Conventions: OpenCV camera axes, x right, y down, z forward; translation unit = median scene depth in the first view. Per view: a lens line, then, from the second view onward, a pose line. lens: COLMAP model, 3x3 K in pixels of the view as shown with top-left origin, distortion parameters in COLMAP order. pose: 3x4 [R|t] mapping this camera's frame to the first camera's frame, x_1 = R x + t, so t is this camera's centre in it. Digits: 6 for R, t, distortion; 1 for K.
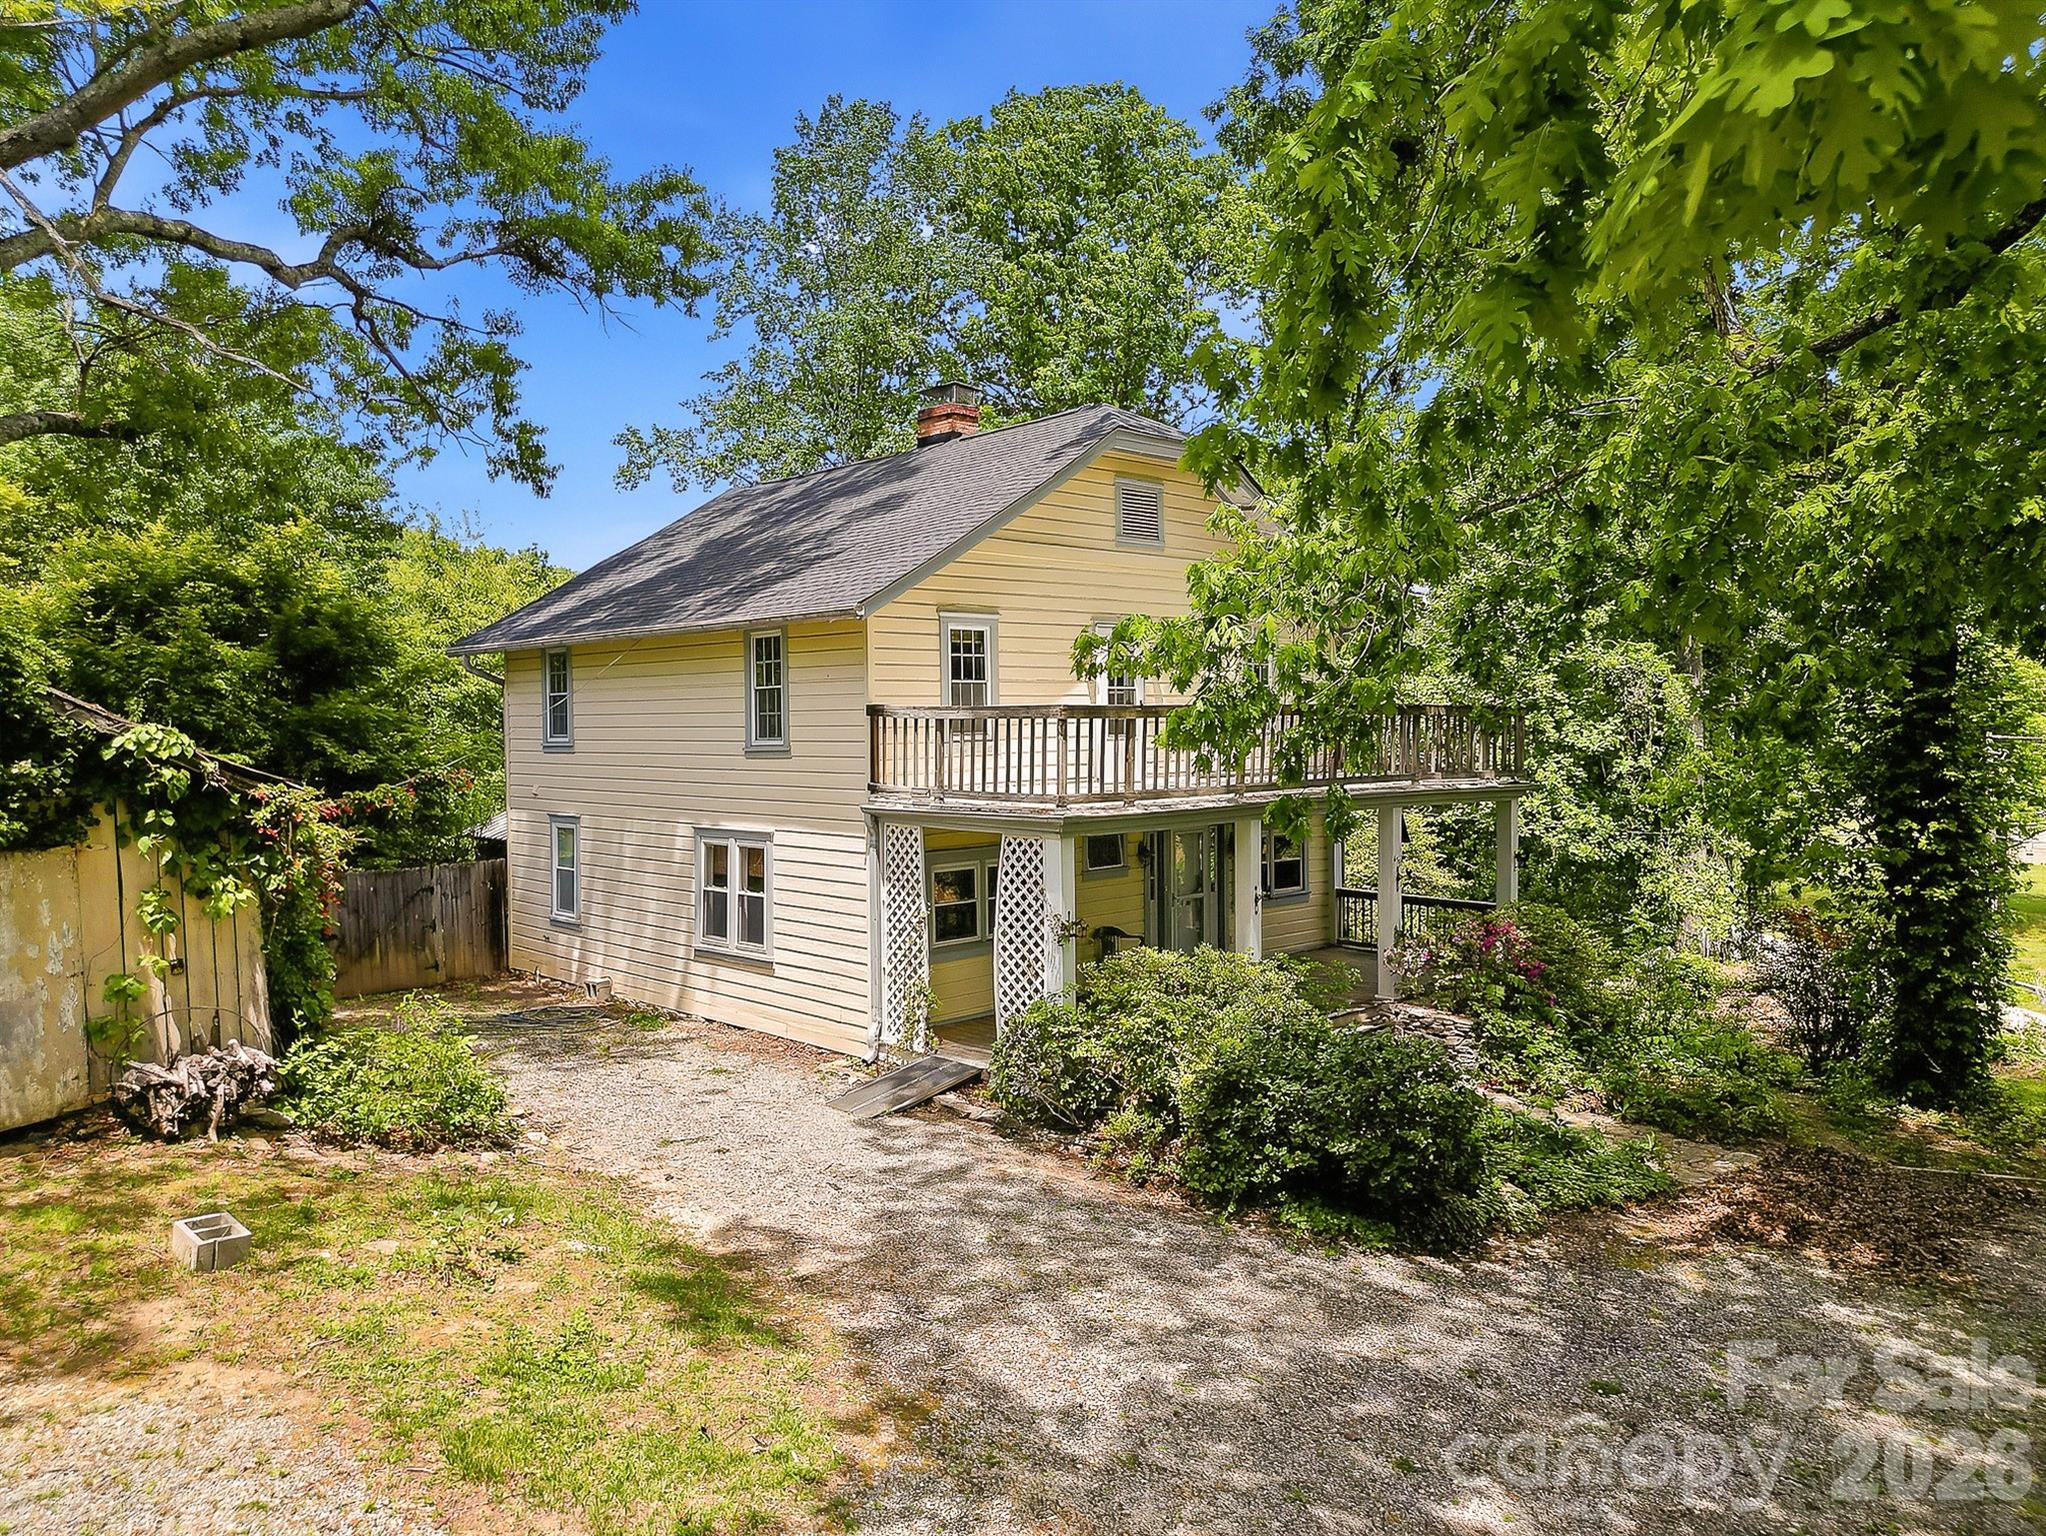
lens RADIAL K [[1424.0, 0, 1029.0], [0, 1424.0, 767.0], [0, 0, 1]] dist [0.035229, -0.005237]
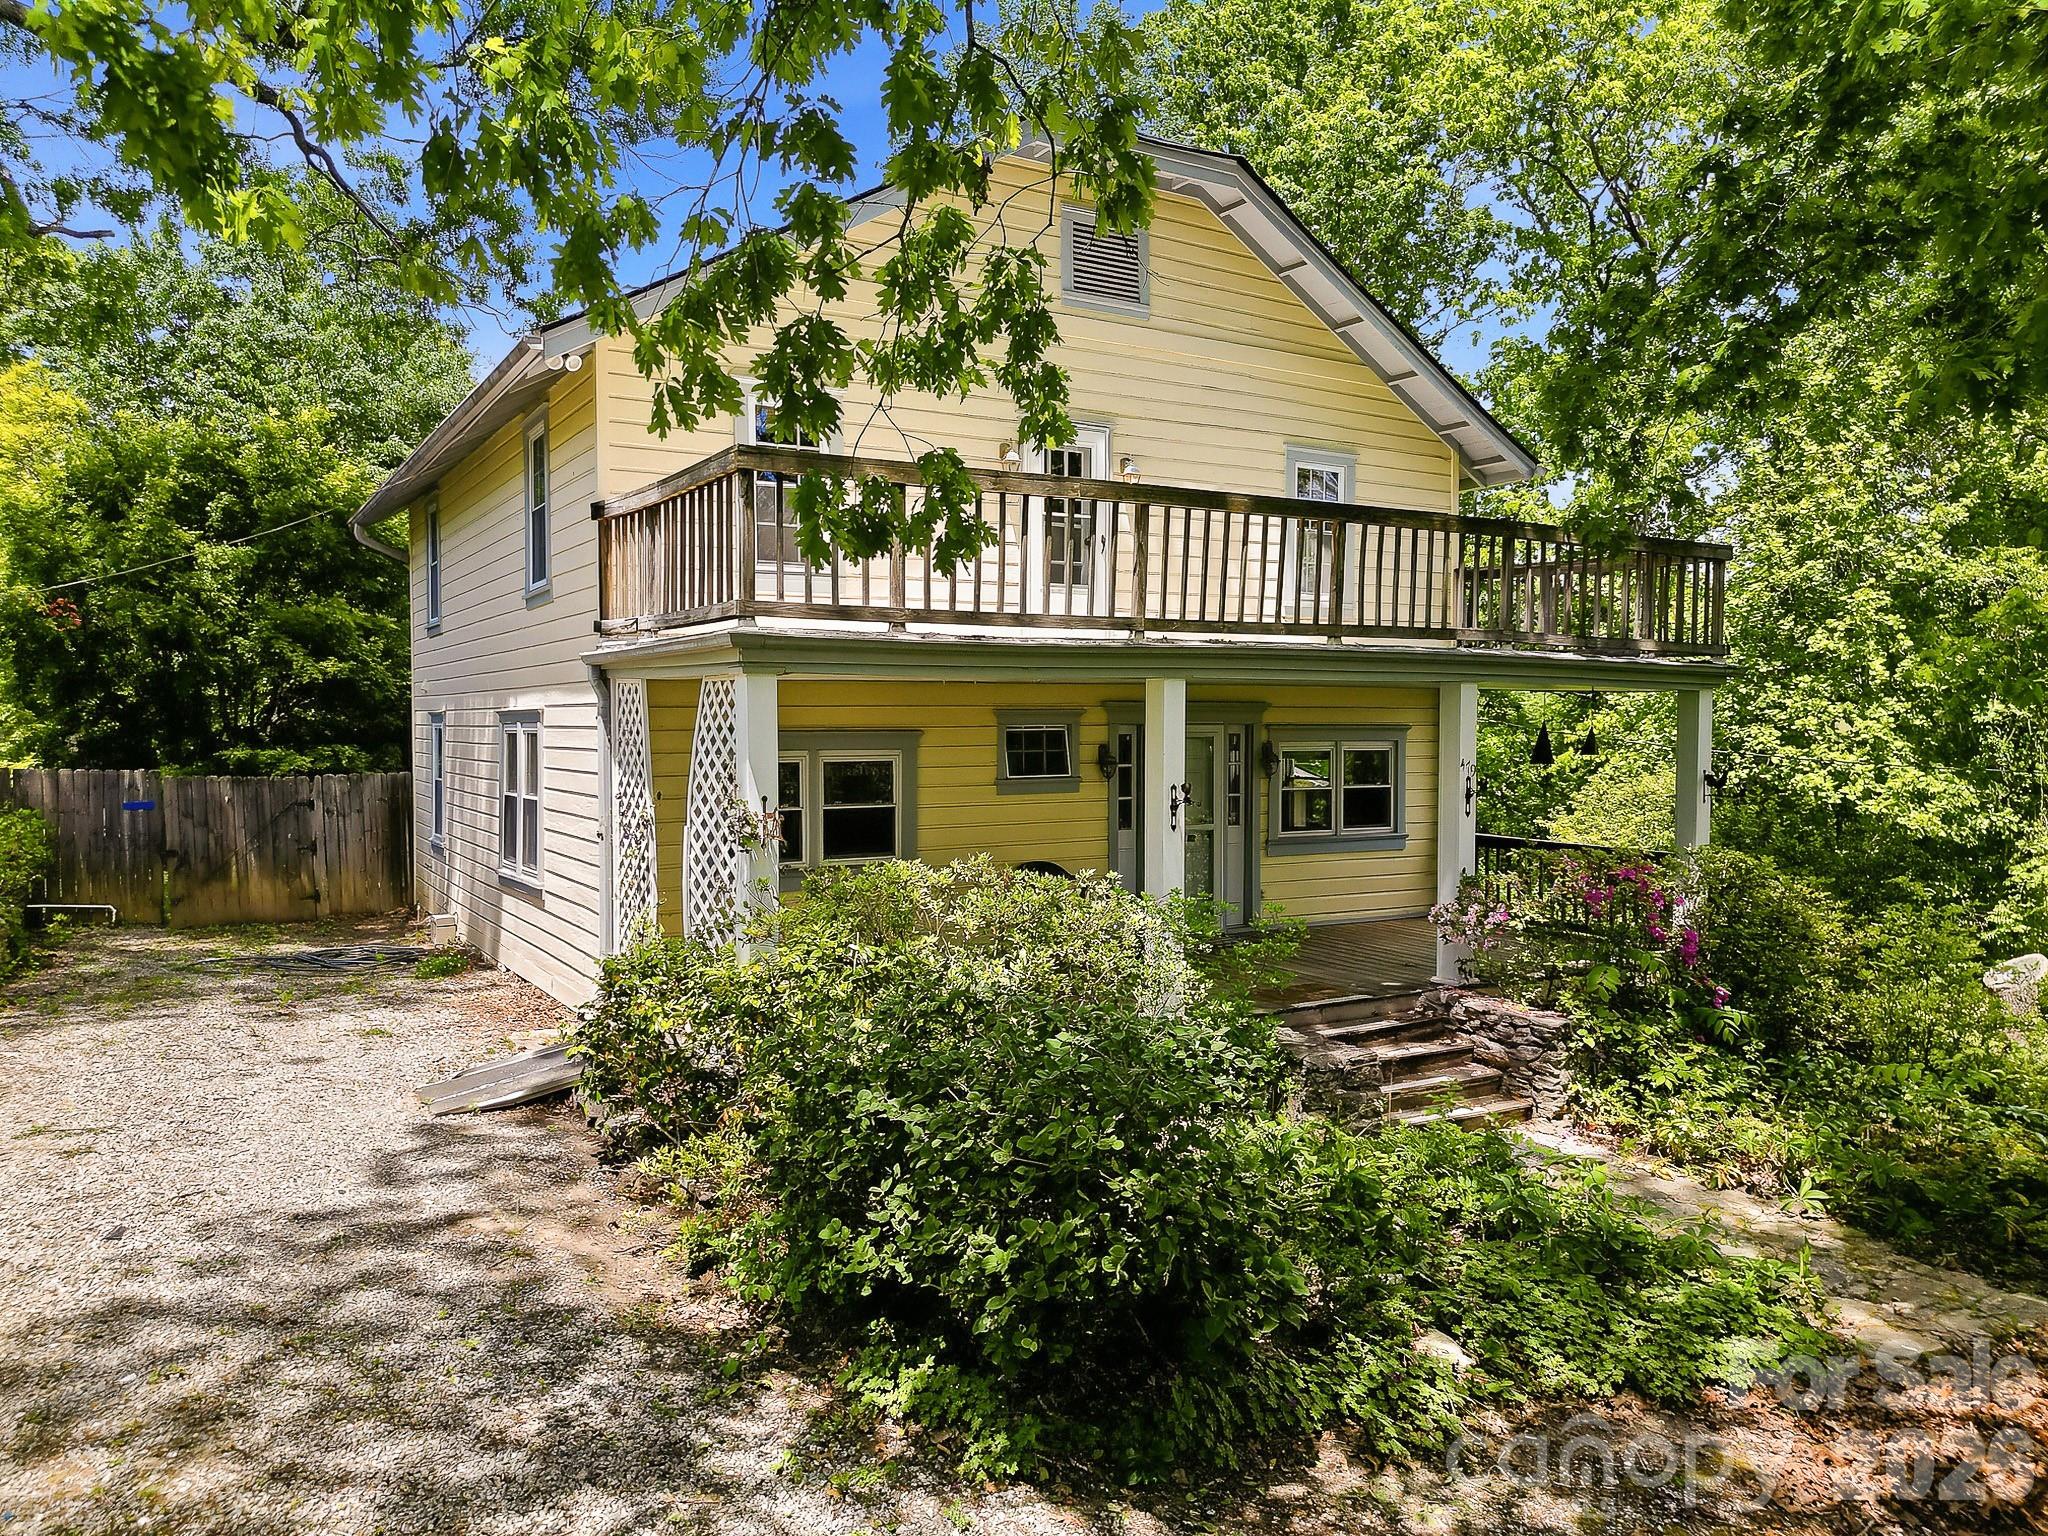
lens RADIAL K [[1425.4, 0, 1014.7], [0, 1425.4, 778.6], [0, 0, 1]] dist [0.035229, -0.005237]
pose [[0.974750, 0.014863, -0.222805, 0.208640], [-0.011687, 0.999811, 0.015567, 0.065765], [0.222994, -0.012570, 0.974739, 0.347322]]
